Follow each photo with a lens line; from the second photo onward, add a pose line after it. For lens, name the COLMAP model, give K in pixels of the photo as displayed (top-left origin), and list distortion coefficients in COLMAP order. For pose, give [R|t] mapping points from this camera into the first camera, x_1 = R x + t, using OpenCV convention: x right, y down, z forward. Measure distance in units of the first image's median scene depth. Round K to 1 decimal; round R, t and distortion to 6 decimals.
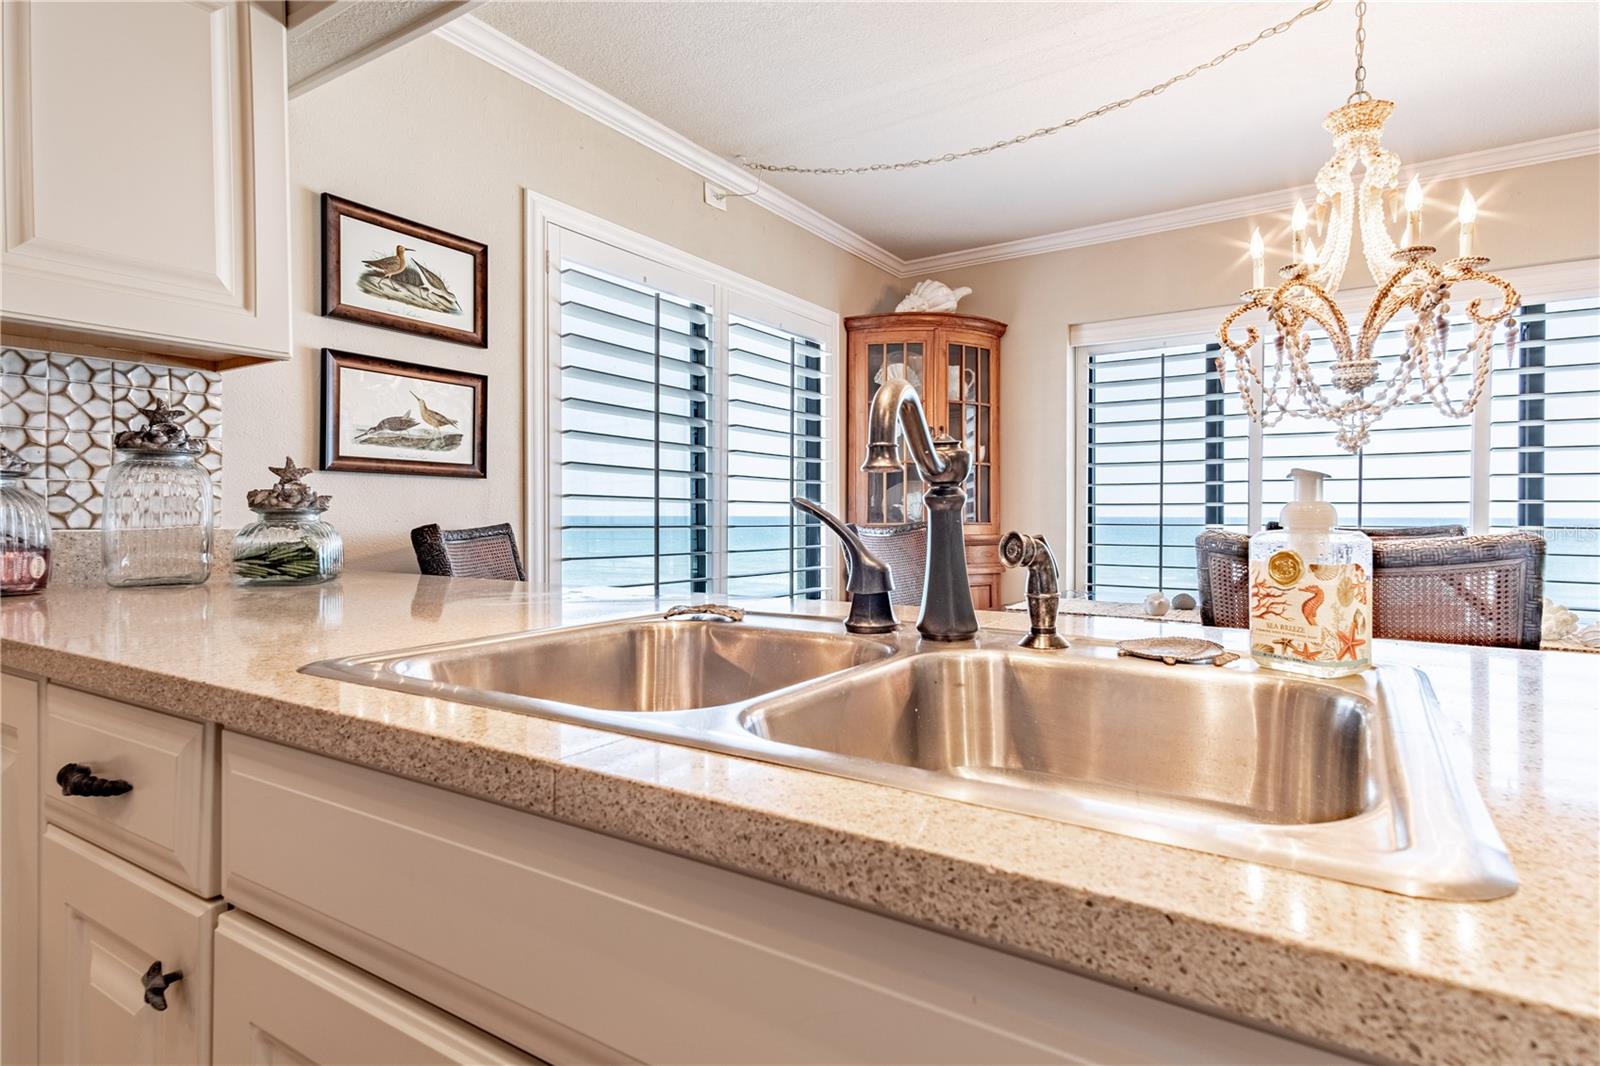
lens RADIAL K [[838.2, 0, 810.2], [0, 838.2, 518.8], [0, 0, 1]] dist [0.043094, -0.012978]
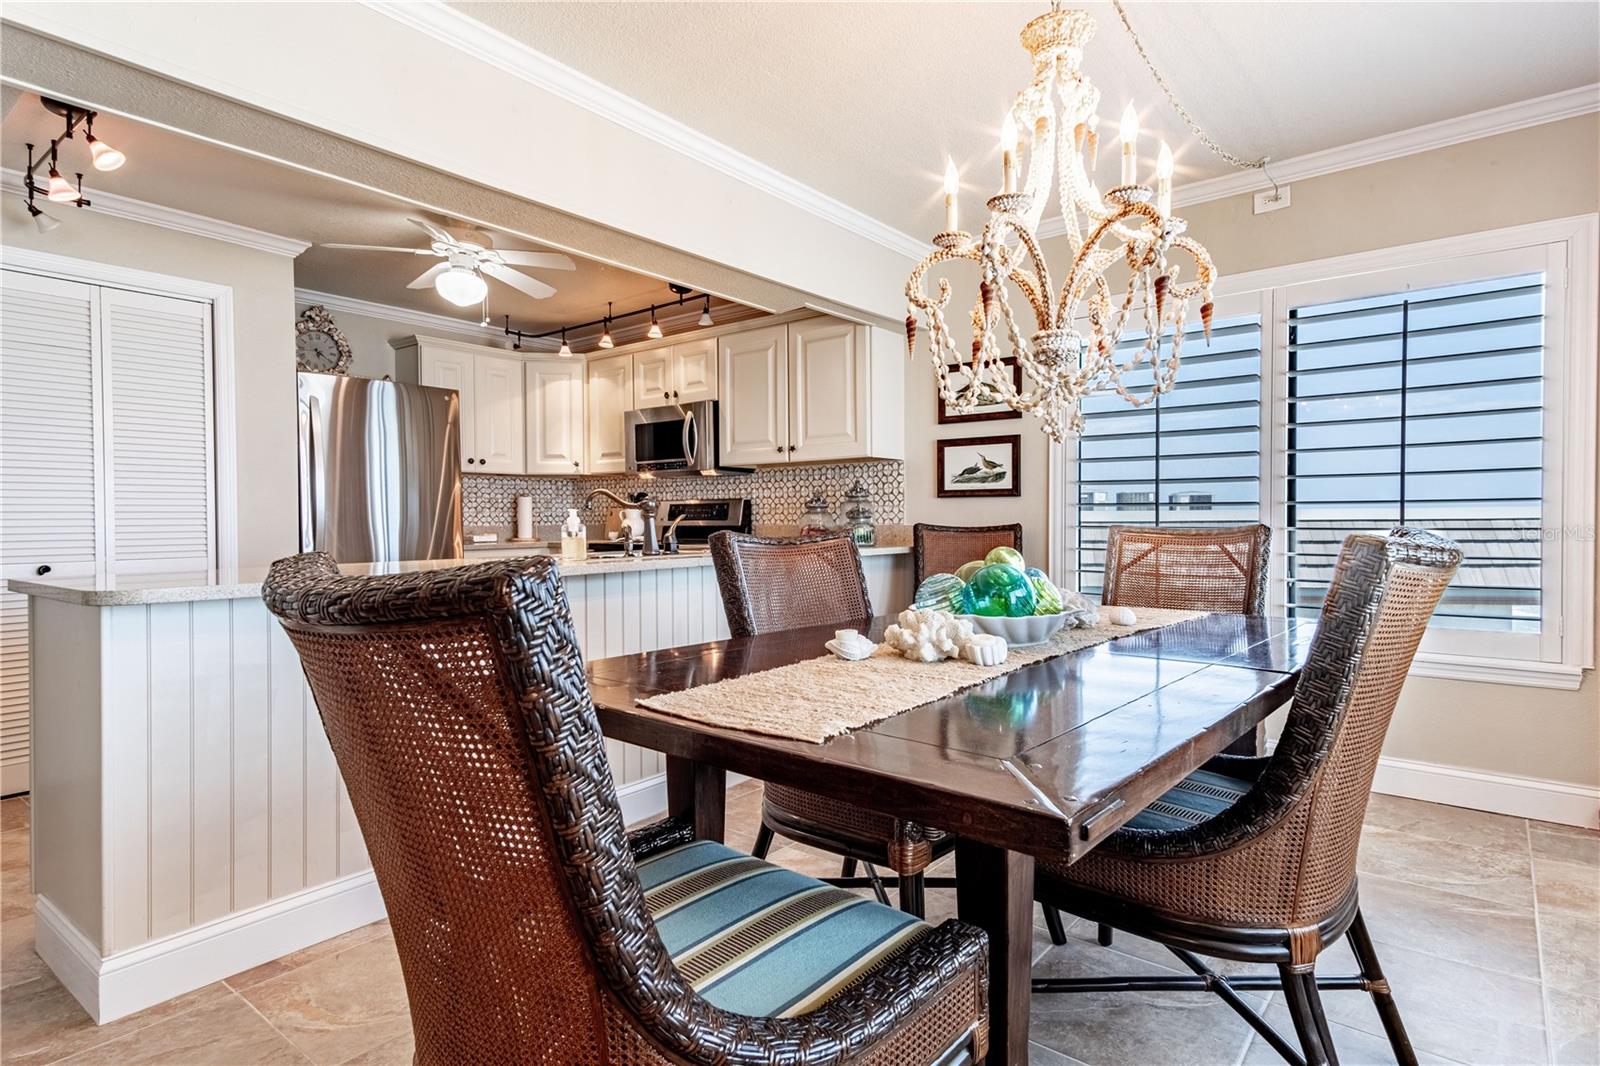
lens RADIAL K [[838.2, 0, 810.2], [0, 838.2, 518.8], [0, 0, 1]] dist [0.043094, -0.012978]
pose [[-0.102386, 0.002461, -0.994742, 1.497735], [0.003265, 0.999992, 0.002138, -0.010023], [0.994739, -0.003029, -0.102394, 0.873801]]
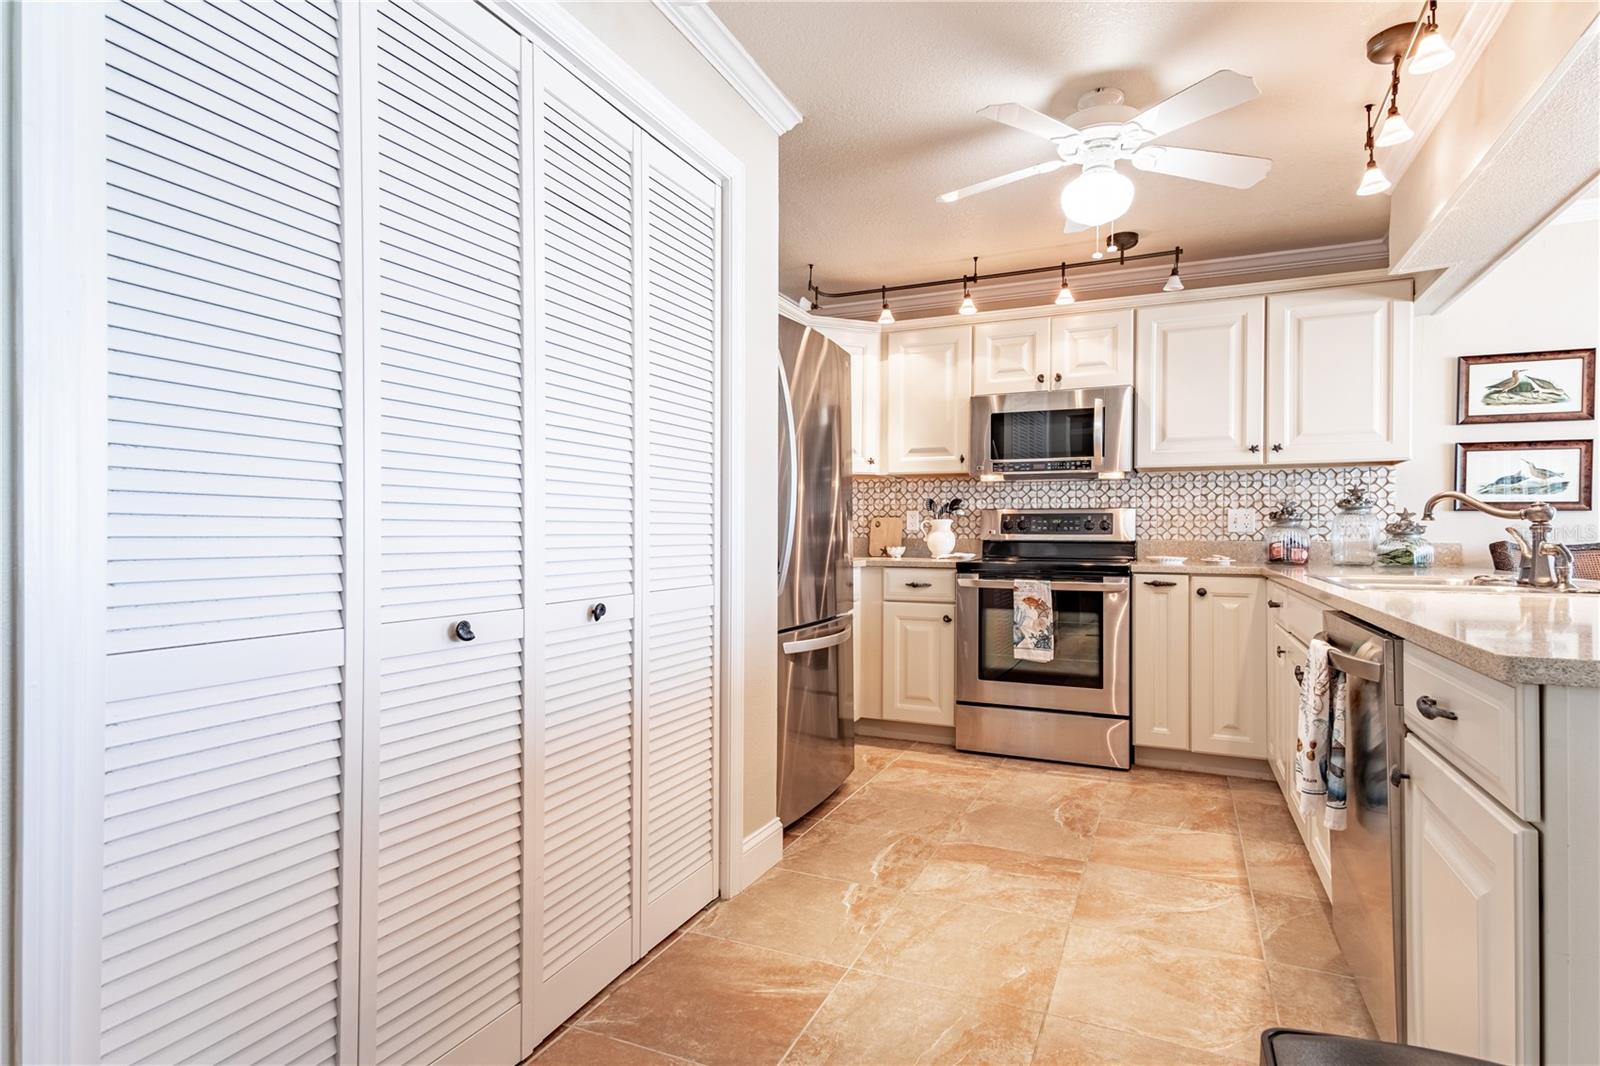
lens RADIAL K [[839.5, 0, 802.7], [0, 839.5, 532.1], [0, 0, 1]] dist [0.045886, -0.013801]
pose [[0.157674, -0.001380, -0.987490, 0.977085], [-0.009058, 0.999955, -0.002844, 0.005643], [0.987450, 0.009393, 0.157654, -0.633923]]
